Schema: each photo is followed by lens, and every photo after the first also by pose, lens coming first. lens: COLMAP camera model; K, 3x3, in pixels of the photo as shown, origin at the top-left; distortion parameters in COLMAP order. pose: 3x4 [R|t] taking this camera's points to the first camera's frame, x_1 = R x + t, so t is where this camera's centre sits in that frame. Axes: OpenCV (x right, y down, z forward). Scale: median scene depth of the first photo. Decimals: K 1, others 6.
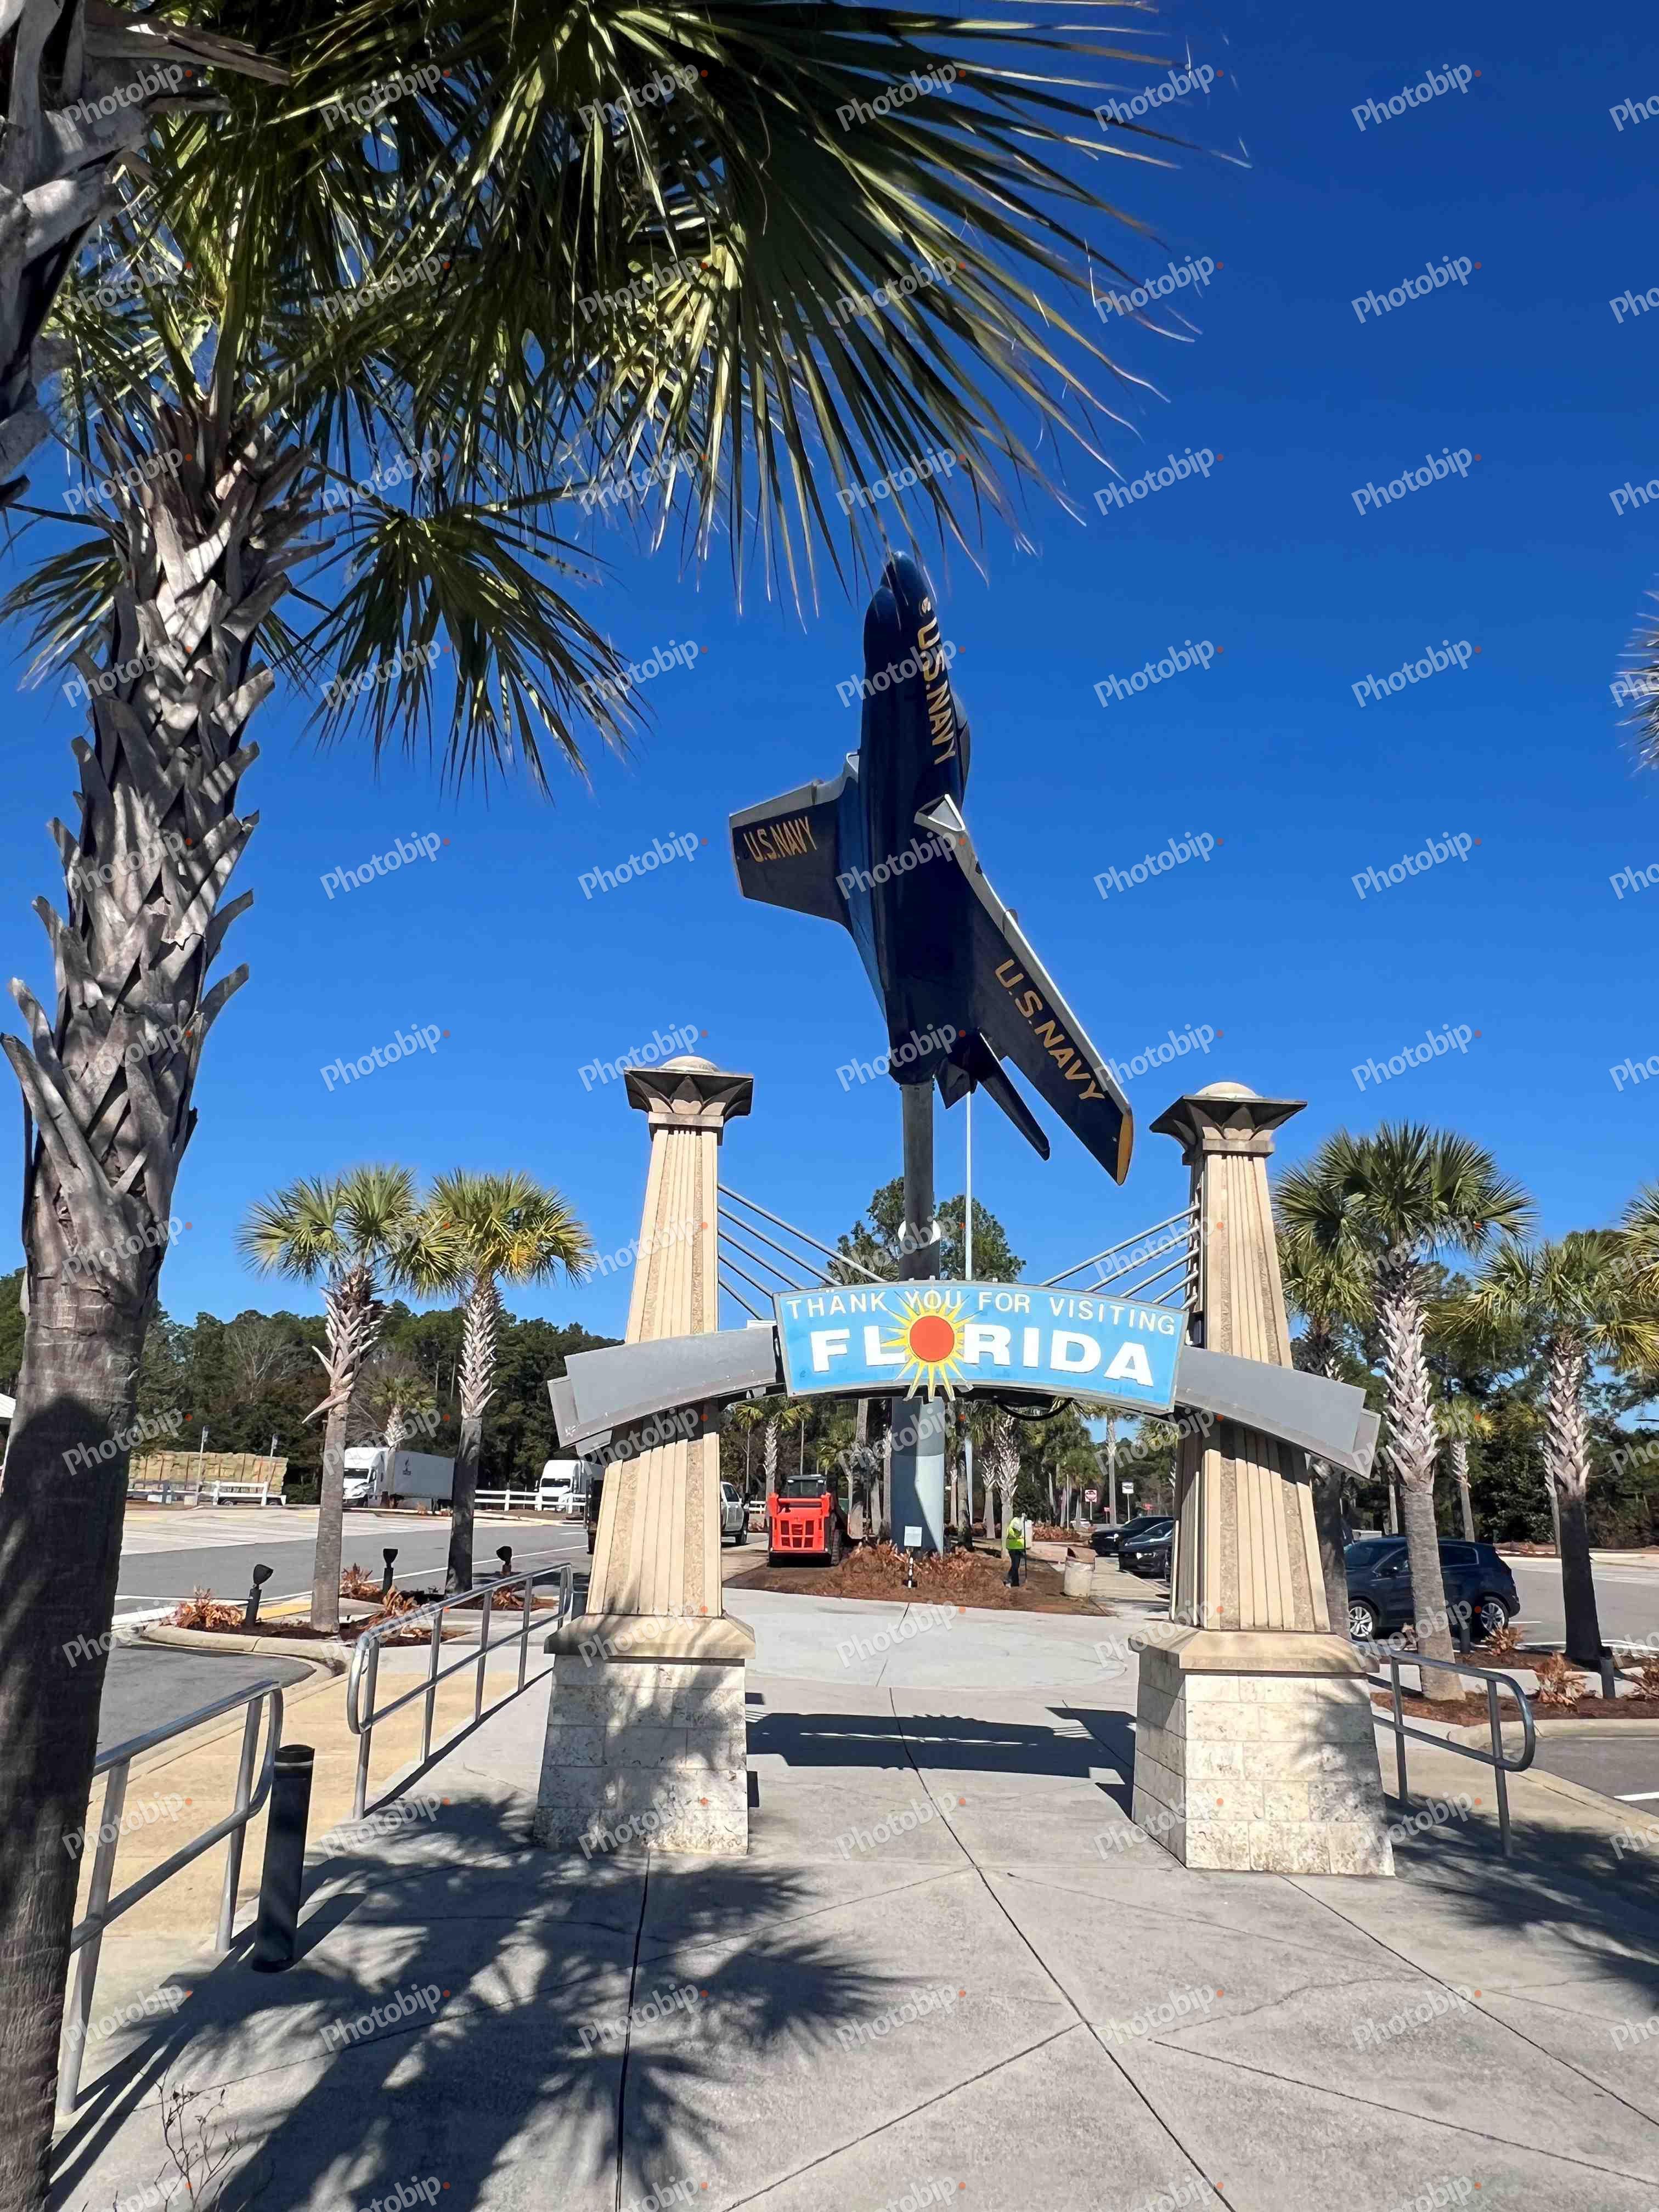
lens RADIAL K [[1470.0, 0, 842.2], [0, 1470.0, 1090.4], [0, 0, 1]] dist [-0.000638, 0.000636]
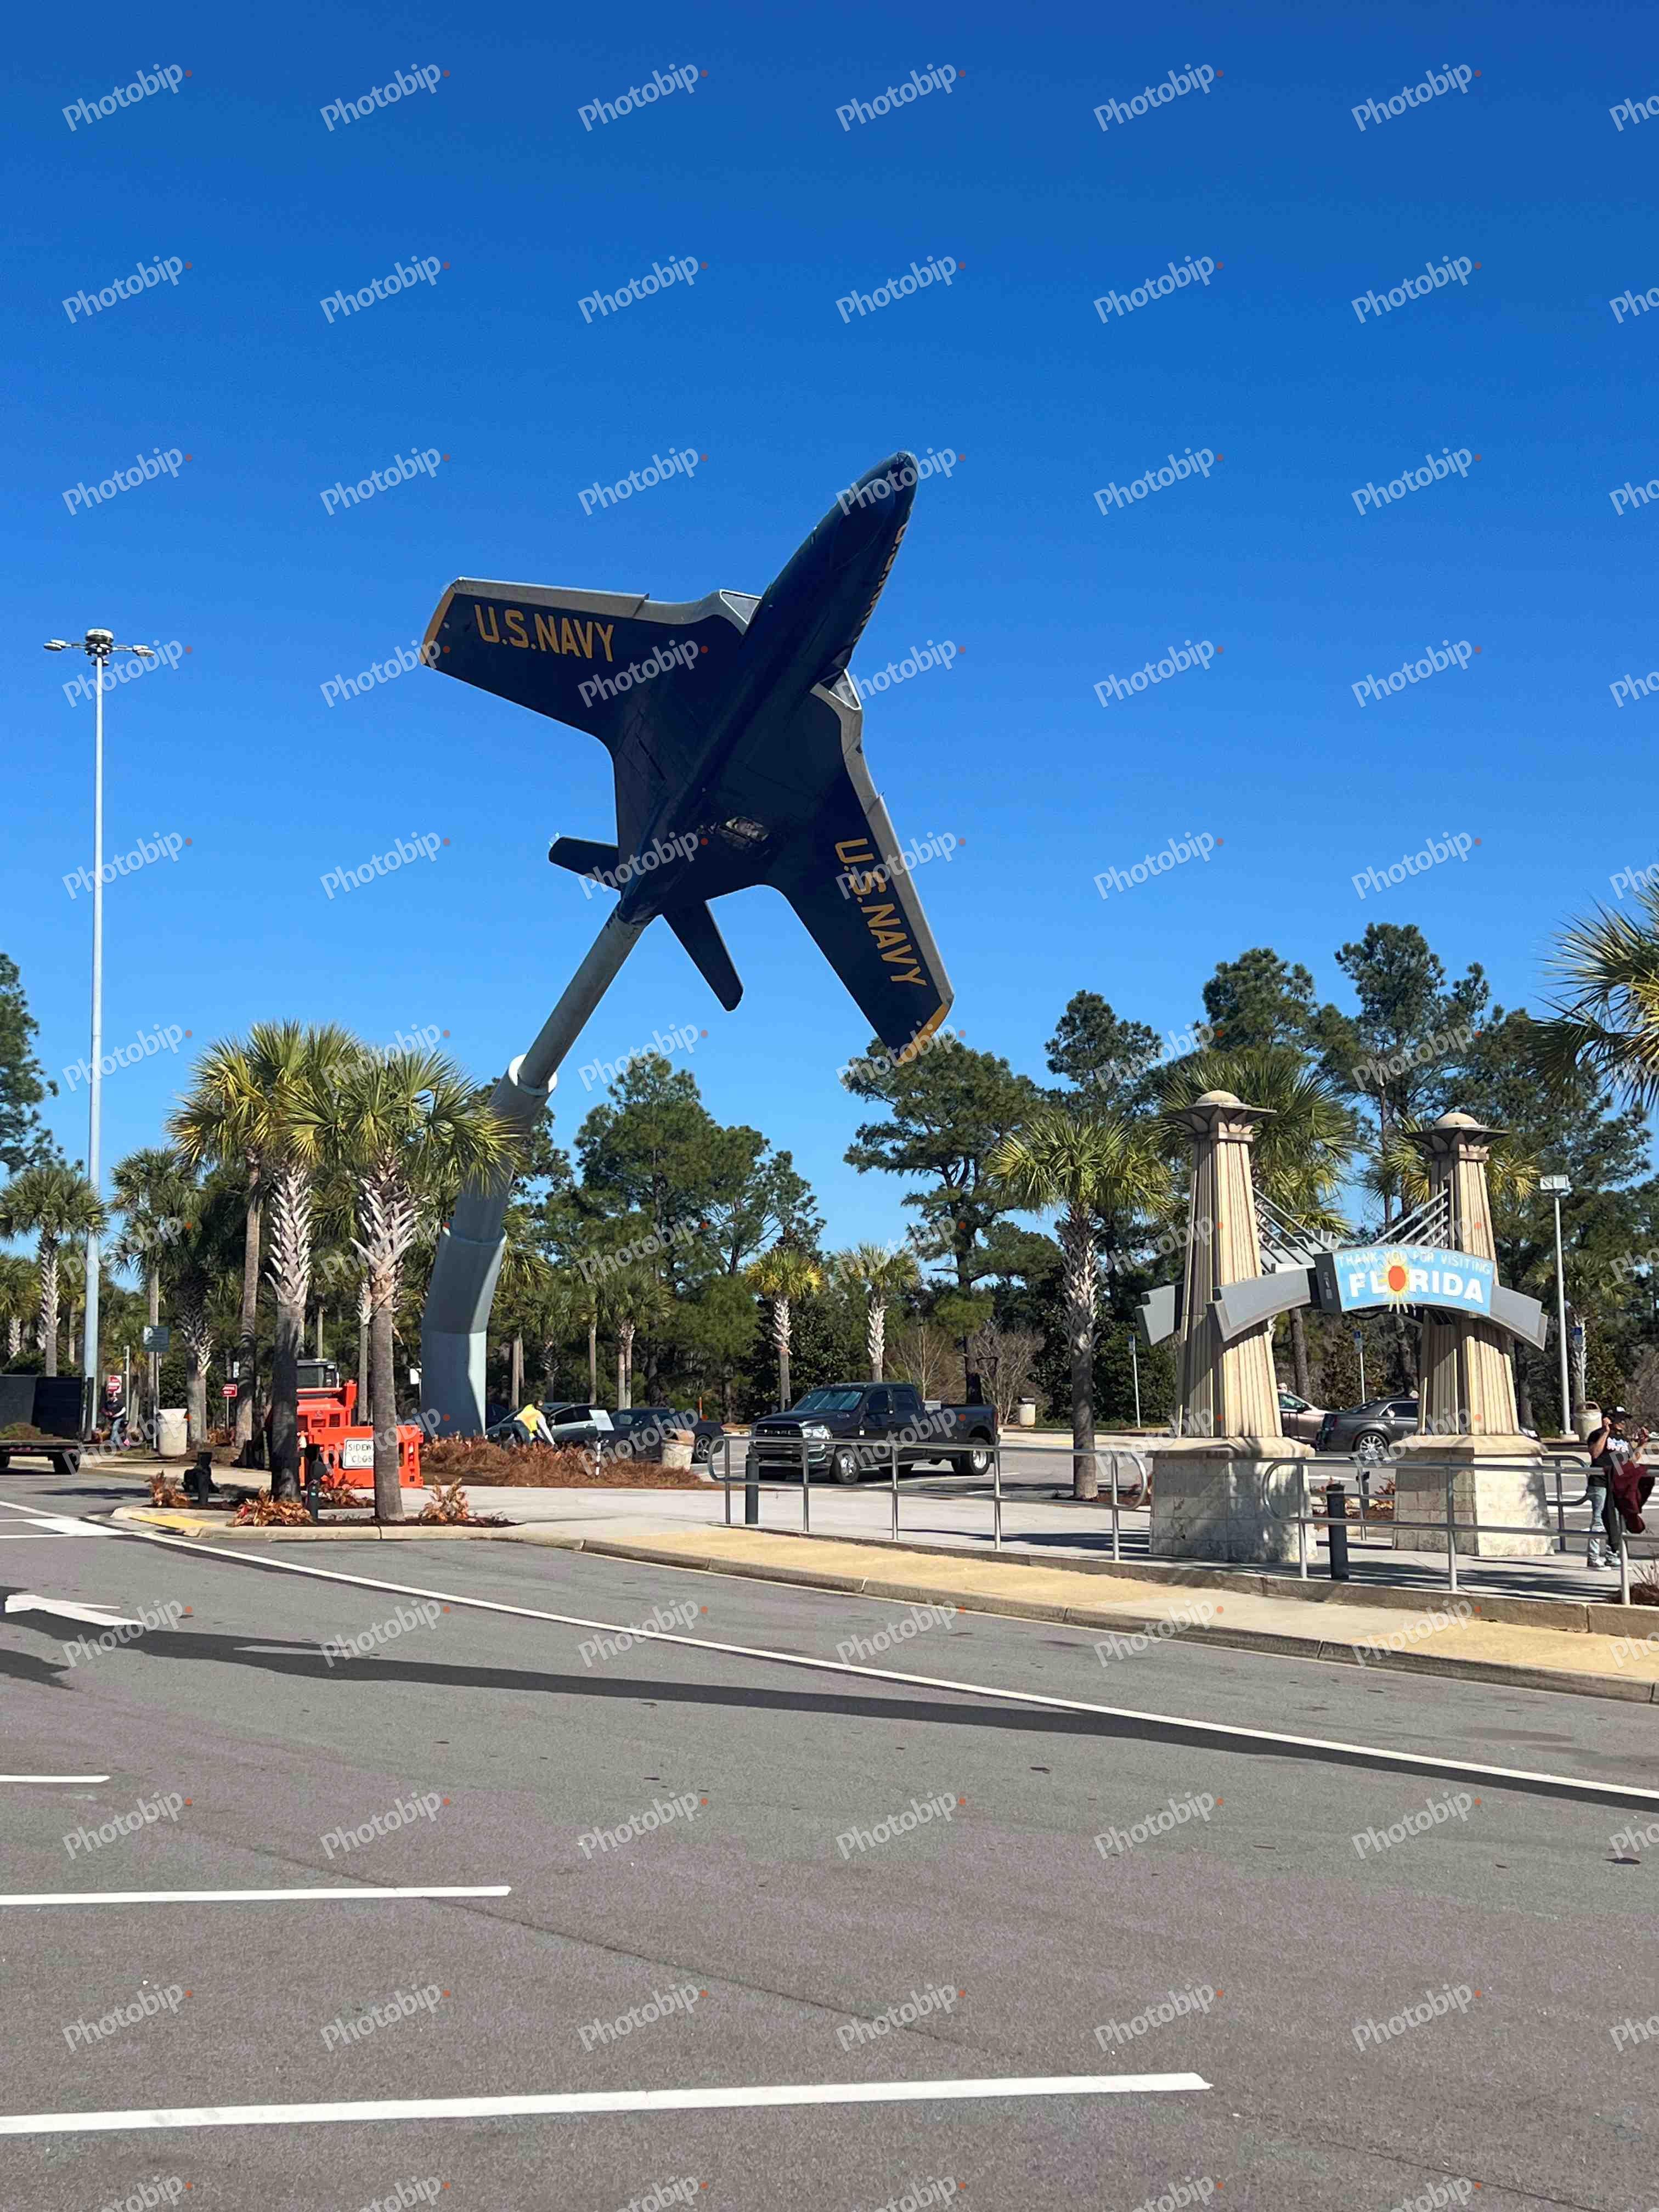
lens RADIAL K [[2510.2, 0, 828.5], [0, 2510.2, 1105.4], [0, 0, 1]] dist [0.090936, 0.000000]
pose [[0.852359, 0.030445, 0.522071, -1.805260], [-0.114114, 0.985075, 0.128862, -0.296722], [-0.510355, -0.169413, 0.843111, -0.997521]]
